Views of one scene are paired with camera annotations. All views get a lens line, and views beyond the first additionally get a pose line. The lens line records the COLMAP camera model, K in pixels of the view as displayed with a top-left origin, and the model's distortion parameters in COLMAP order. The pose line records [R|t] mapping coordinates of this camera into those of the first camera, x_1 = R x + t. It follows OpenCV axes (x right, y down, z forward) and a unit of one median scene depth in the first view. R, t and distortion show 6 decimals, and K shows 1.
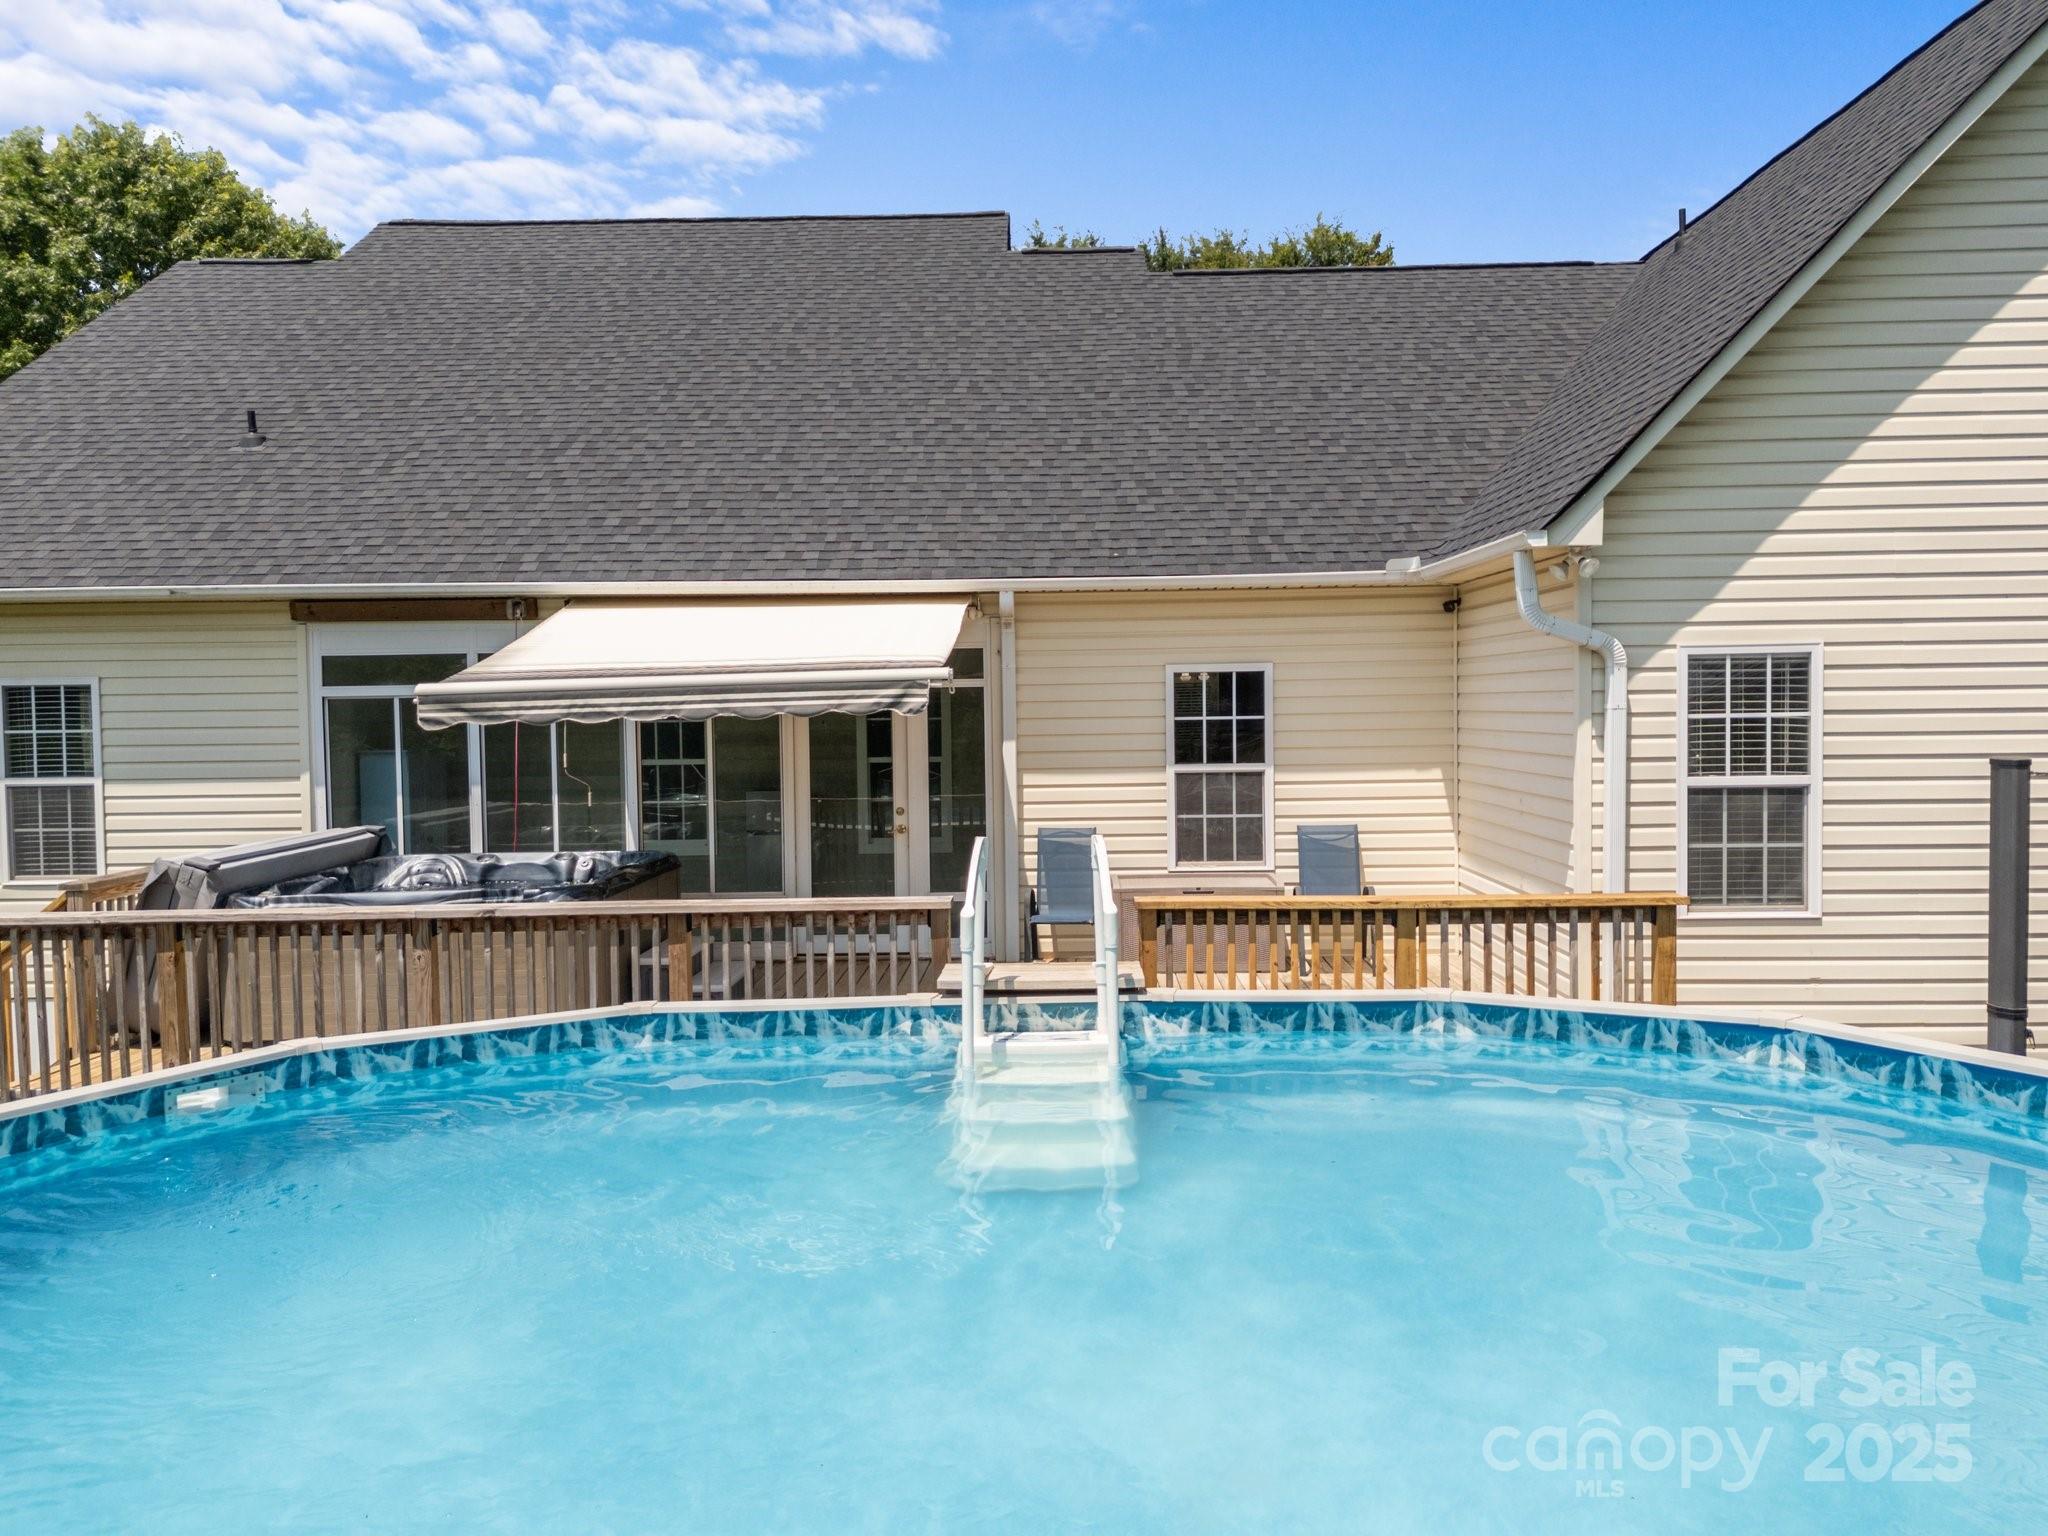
lens RADIAL K [[1489.9, 0, 1022.4], [0, 1489.9, 758.9], [0, 0, 1]] dist [0.046853, -0.003010]
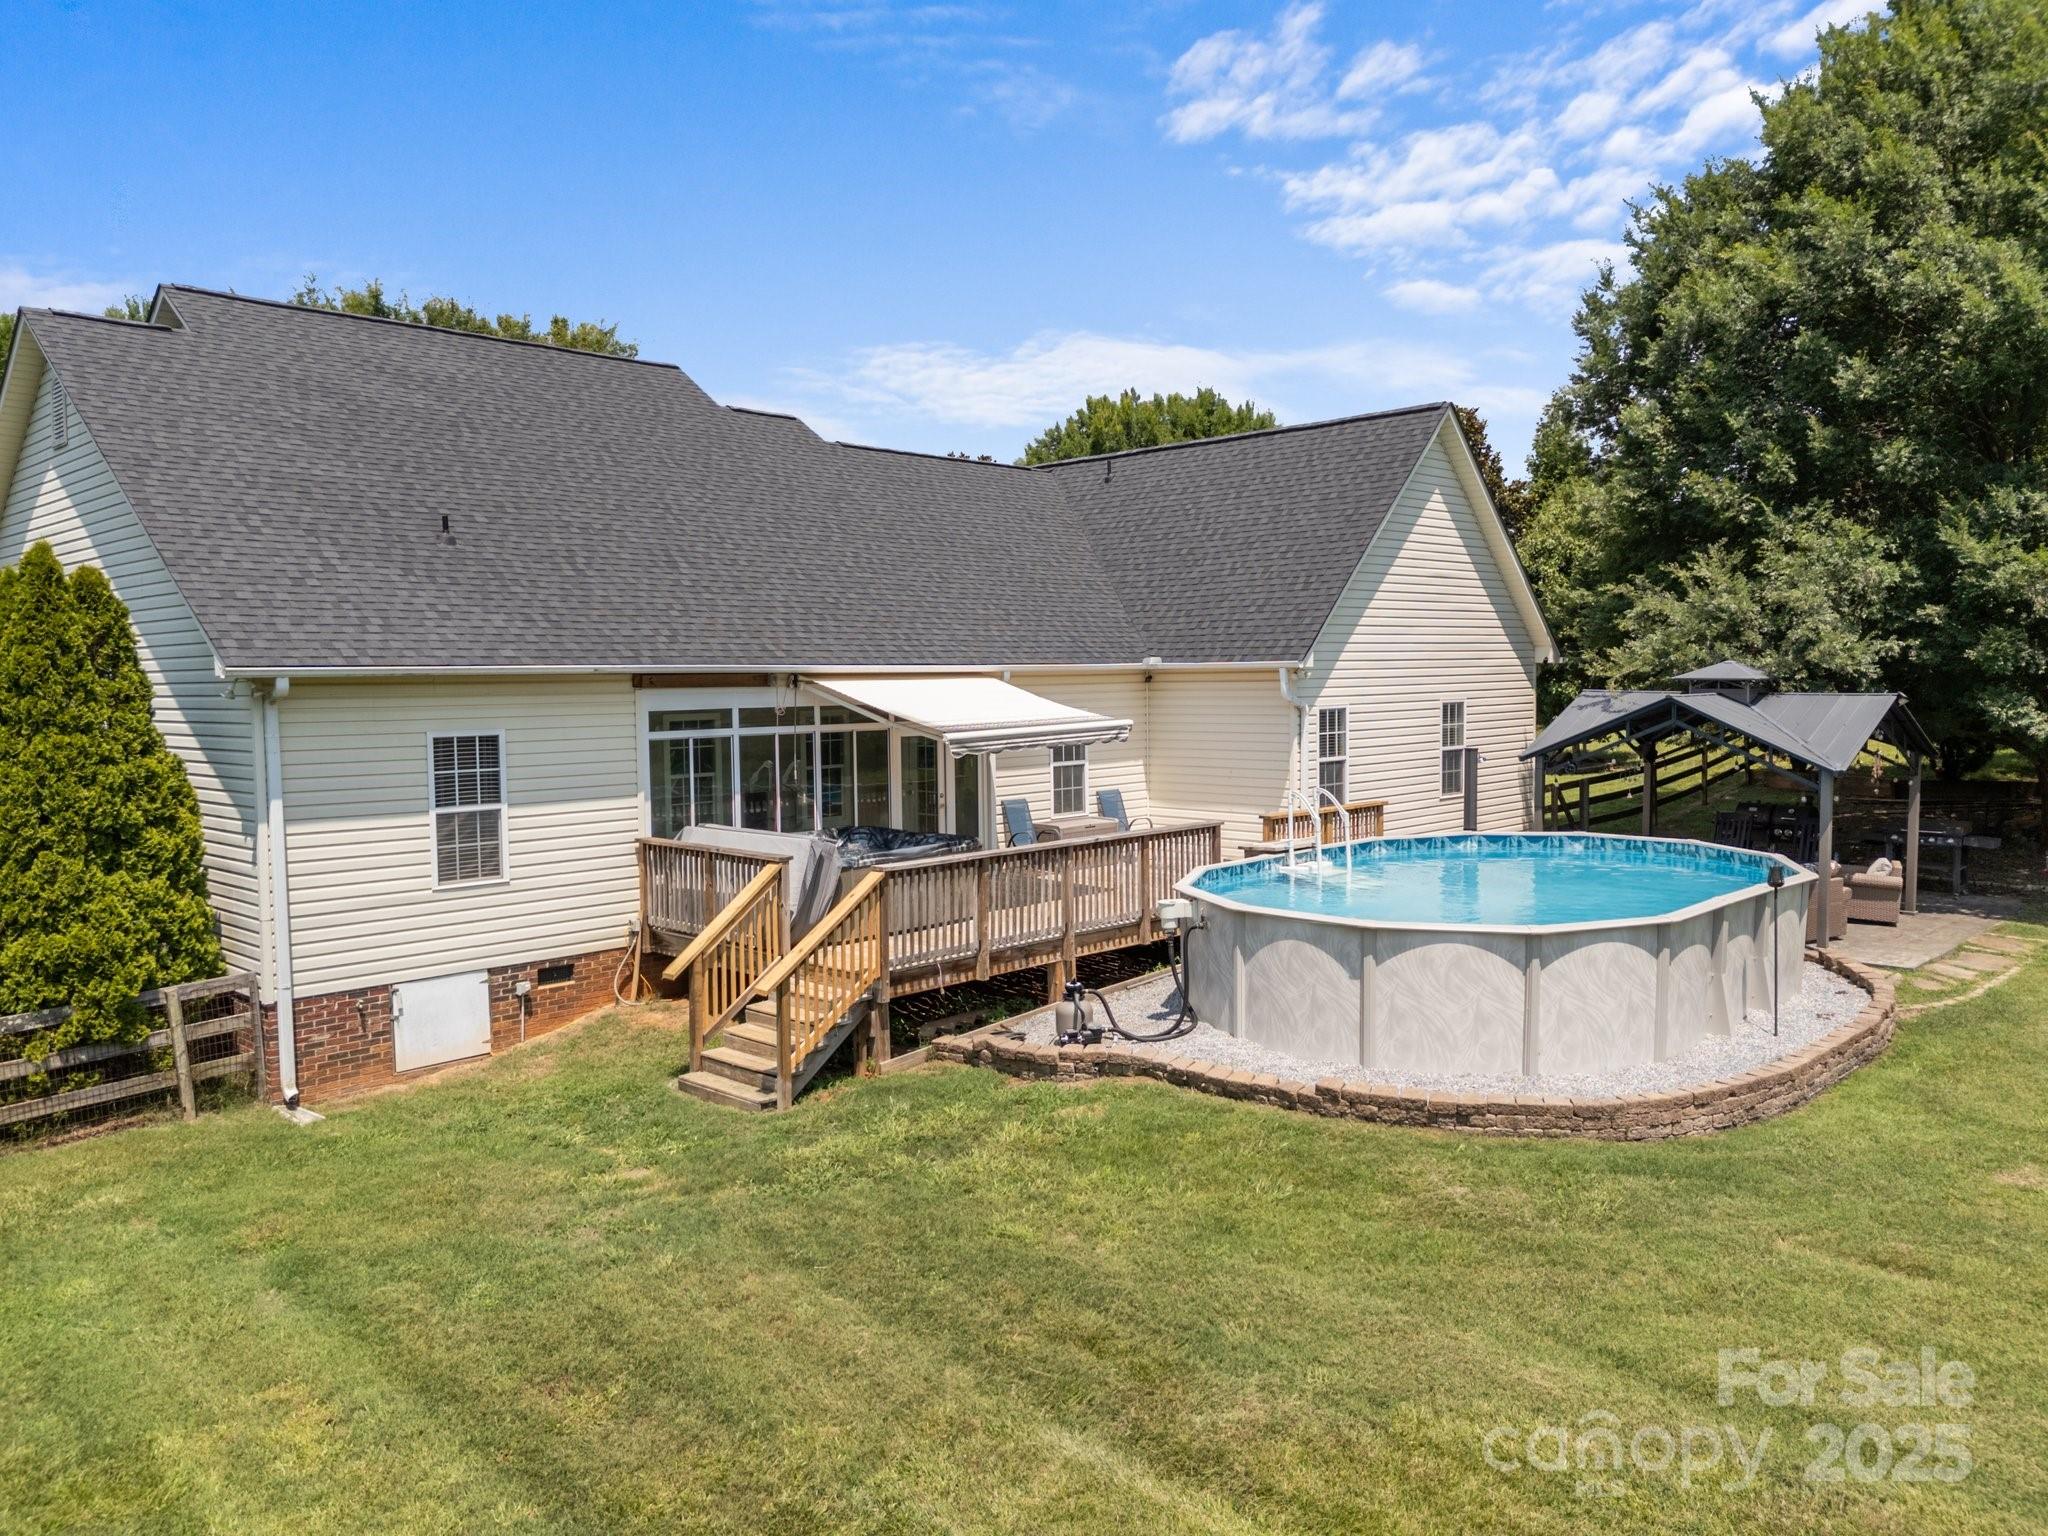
lens RADIAL K [[1496.5, 0, 1024.0], [0, 1496.5, 768.0], [0, 0, 1]] dist [0.076941, -0.062587]
pose [[0.688483, -0.042262, 0.724020, -1.271526], [0.031609, 0.999101, 0.028262, -0.042819], [-0.724564, 0.003428, 0.689199, -0.270097]]
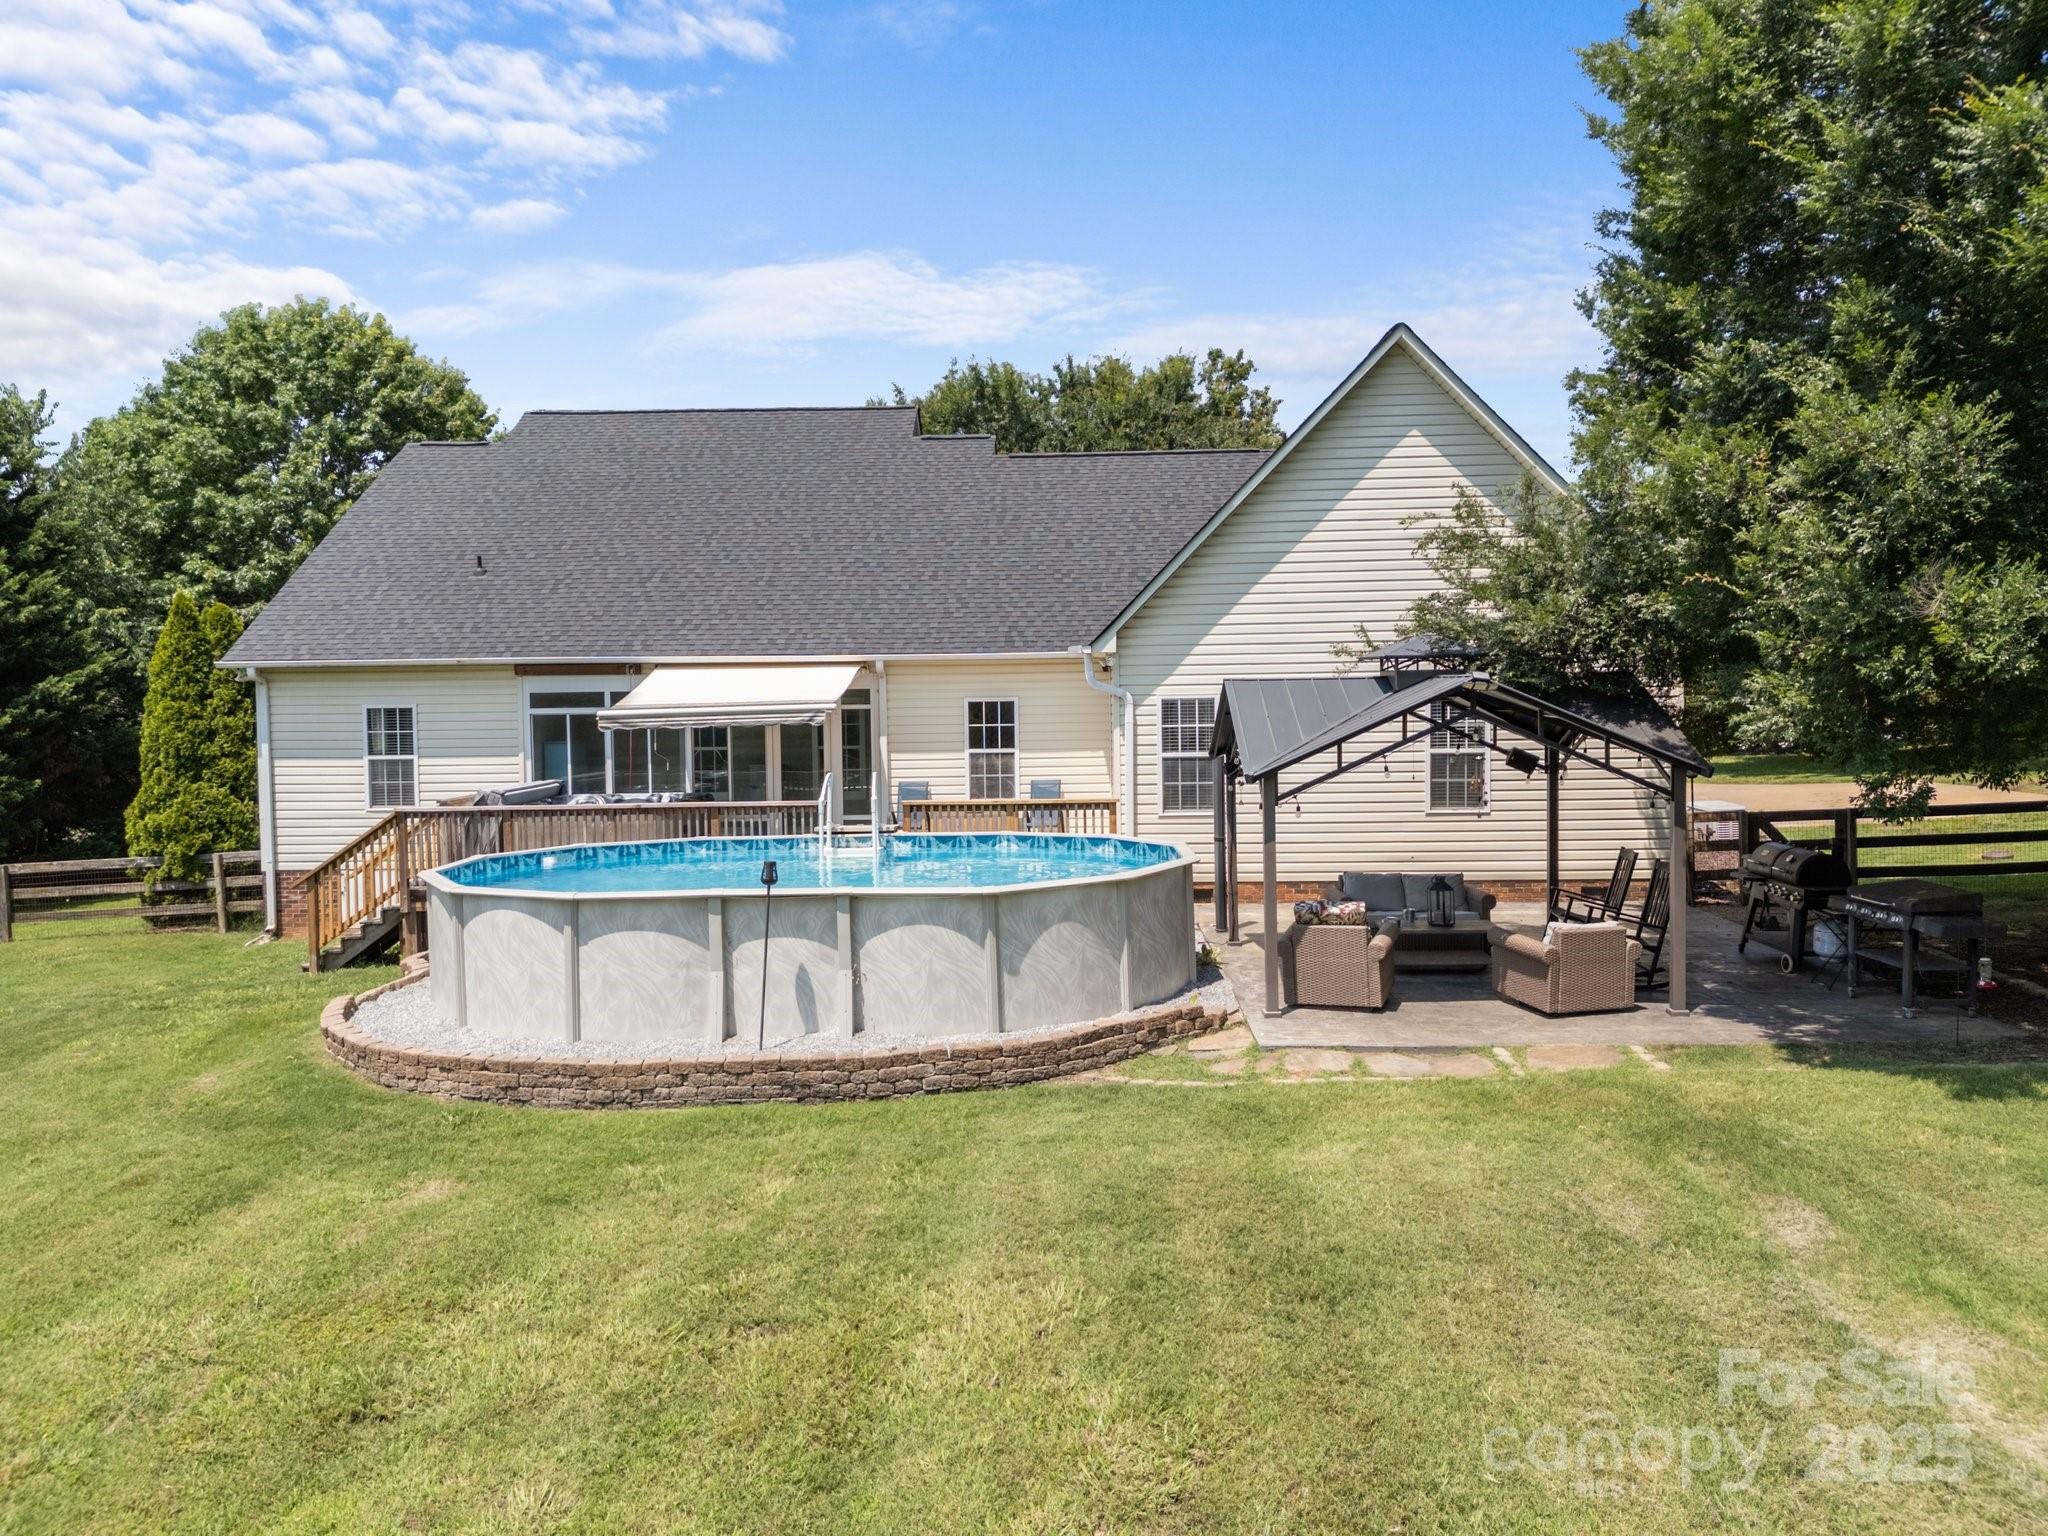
lens RADIAL K [[1490.3, 0, 1036.8], [0, 1490.3, 767.8], [0, 0, 1]] dist [0.072469, -0.072690]
pose [[0.999963, 0.000673, -0.008525, 0.204943], [-0.000612, 0.999974, 0.007200, 0.013915], [0.008529, -0.007195, 0.999938, -0.930557]]
